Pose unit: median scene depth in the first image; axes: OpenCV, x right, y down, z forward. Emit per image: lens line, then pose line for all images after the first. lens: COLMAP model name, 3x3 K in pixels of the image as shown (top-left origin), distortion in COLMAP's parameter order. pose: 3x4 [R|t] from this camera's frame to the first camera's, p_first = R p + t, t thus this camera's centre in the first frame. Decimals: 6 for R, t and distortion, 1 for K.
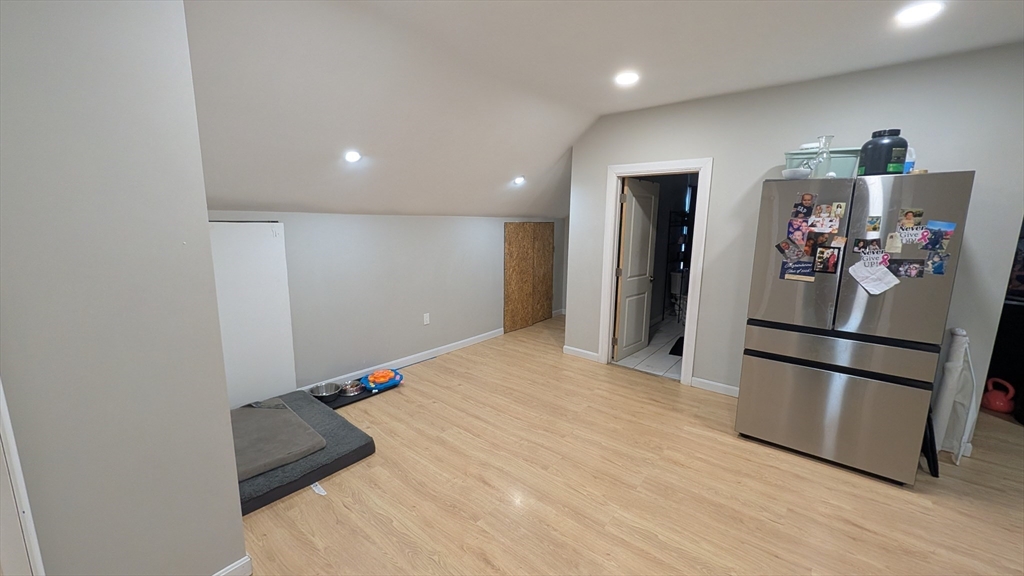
lens RADIAL K [[393.3, 0, 514.0], [0, 393.3, 286.7], [0, 0, 1]] dist [0.001168, 0.000417]
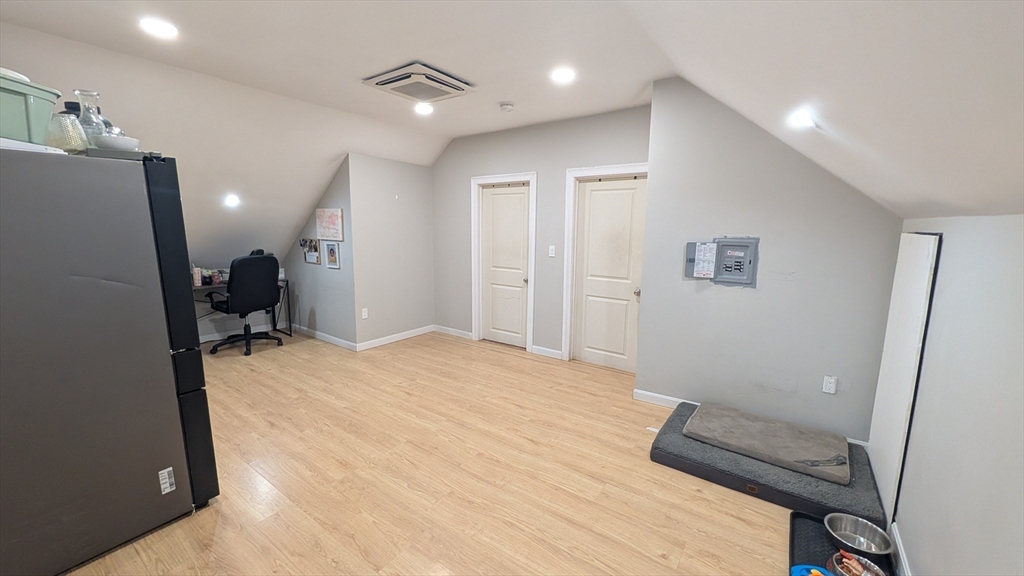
lens RADIAL K [[393.3, 0, 514.0], [0, 393.3, 286.7], [0, 0, 1]] dist [0.001168, 0.000417]
pose [[-0.997414, -0.013999, -0.070500, 0.064362], [-0.035849, 0.947032, 0.319131, -0.291781], [0.062298, 0.320833, -0.945085, 1.760527]]
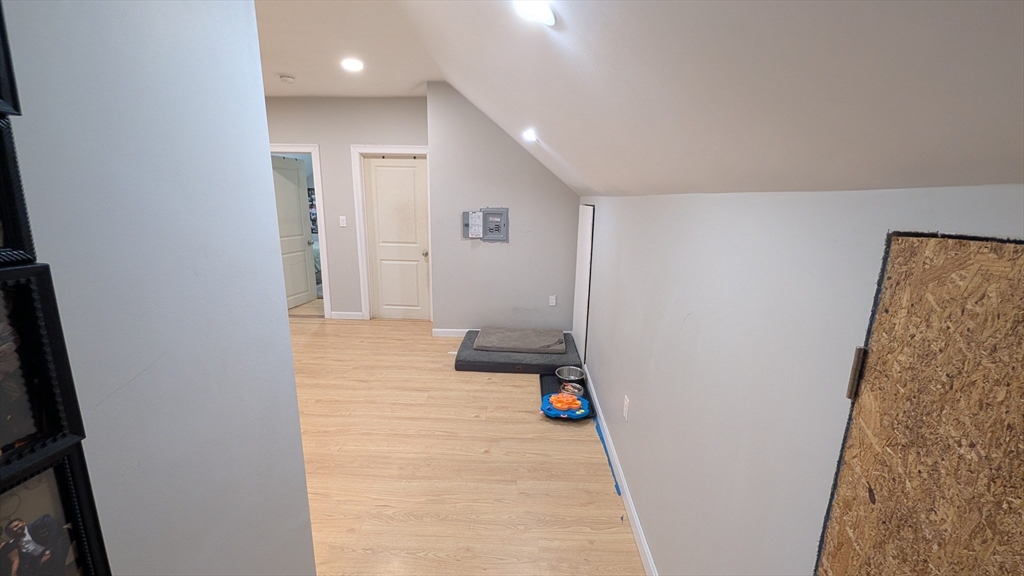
lens RADIAL K [[388.4, 0, 506.0], [0, 388.4, 273.9], [0, 0, 1]] dist [-0.000475, 0.000041]
pose [[-0.798952, 0.081008, -0.595914, 0.279321], [-0.134791, 0.941557, 0.308711, -0.329045], [0.586095, 0.326969, -0.741339, 1.975388]]
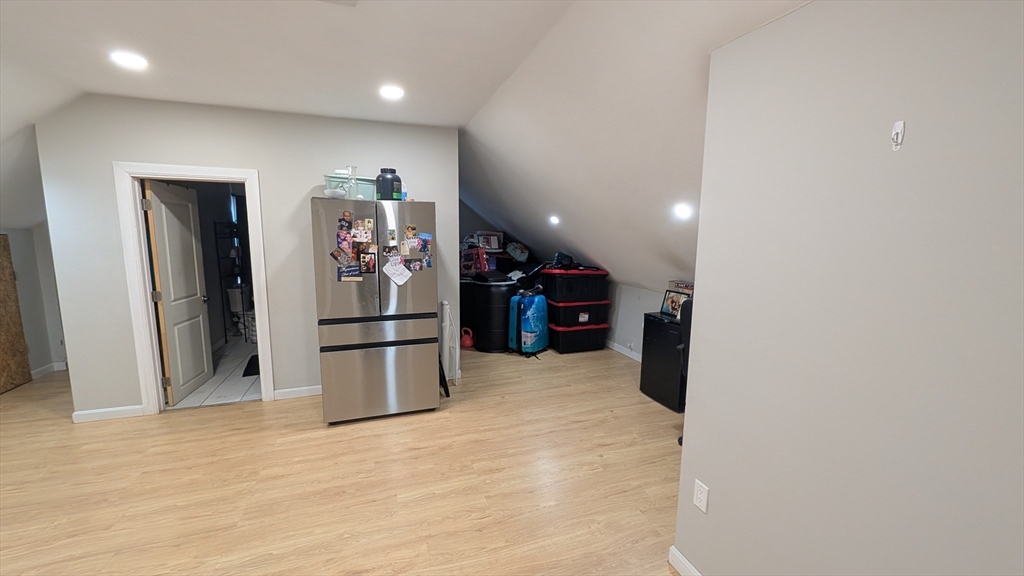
lens RADIAL K [[391.1, 0, 510.3], [0, 391.1, 290.7], [0, 0, 1]] dist [0.000435, 0.000085]
pose [[0.520440, -0.127116, 0.844384, -0.049149], [0.140657, 0.988112, 0.062058, 0.006651], [-0.842234, 0.086471, 0.532132, -0.057374]]
